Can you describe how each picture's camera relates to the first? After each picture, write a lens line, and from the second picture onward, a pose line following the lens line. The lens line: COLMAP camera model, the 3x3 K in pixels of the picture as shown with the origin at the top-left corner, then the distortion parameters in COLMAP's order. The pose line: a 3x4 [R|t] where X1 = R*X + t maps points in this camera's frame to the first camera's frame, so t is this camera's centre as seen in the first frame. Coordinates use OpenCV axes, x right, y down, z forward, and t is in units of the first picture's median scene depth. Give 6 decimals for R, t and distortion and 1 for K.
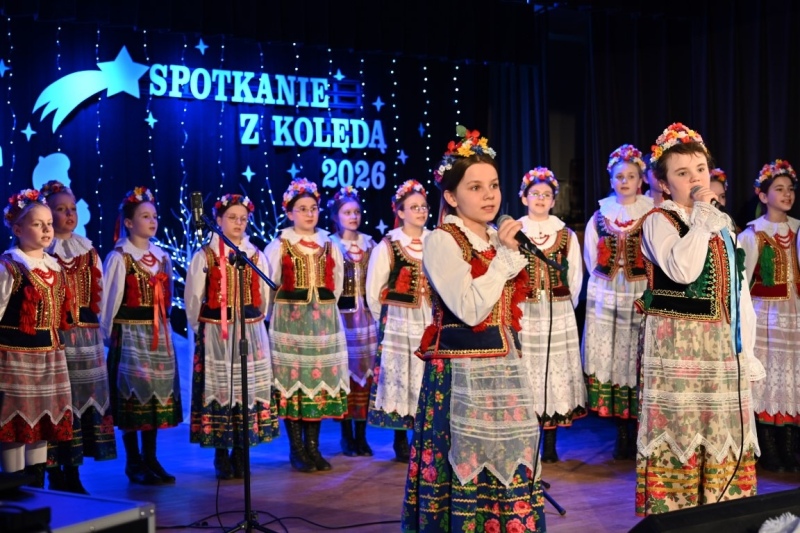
lens RADIAL K [[1038.2, 0, 400.0], [0, 1038.2, 266.5], [0, 0, 1]] dist [0.008637, -0.051300]
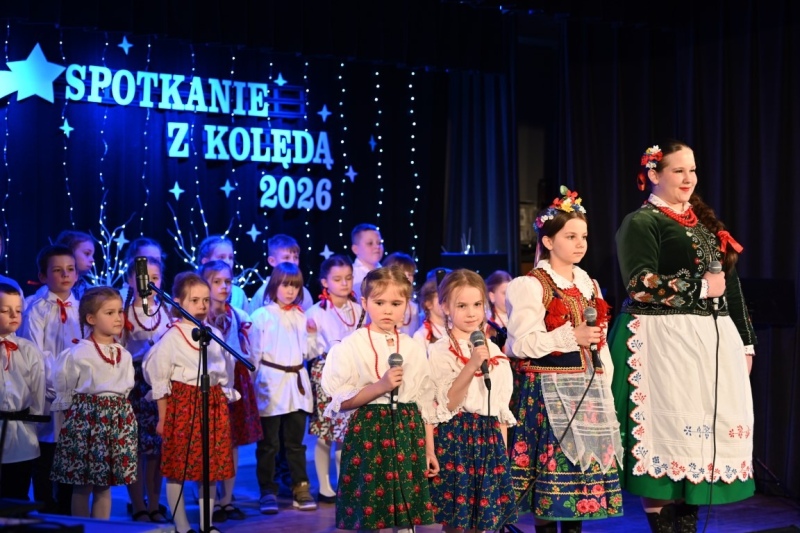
lens RADIAL K [[1251.0, 0, 400.0], [0, 1251.0, 266.5], [0, 0, 1]] dist [0.003878, -0.053410]
pose [[0.997788, 0.010877, 0.065574, -0.026566], [-0.009137, 0.999600, -0.026766, 0.000615], [-0.065839, 0.026108, 0.997489, -0.059200]]
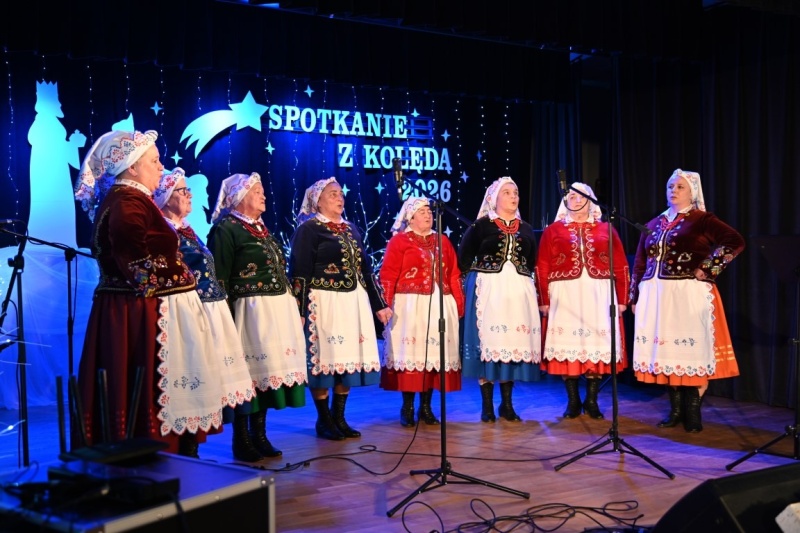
lens RADIAL K [[772.7, 0, 400.0], [0, 772.7, 266.5], [0, 0, 1]] dist [0.003066, -0.020659]
pose [[0.997717, 0.003215, -0.067462, -0.013099], [-0.003050, 0.999992, 0.002560, 0.002423], [0.067470, -0.002349, 0.997719, 0.051533]]
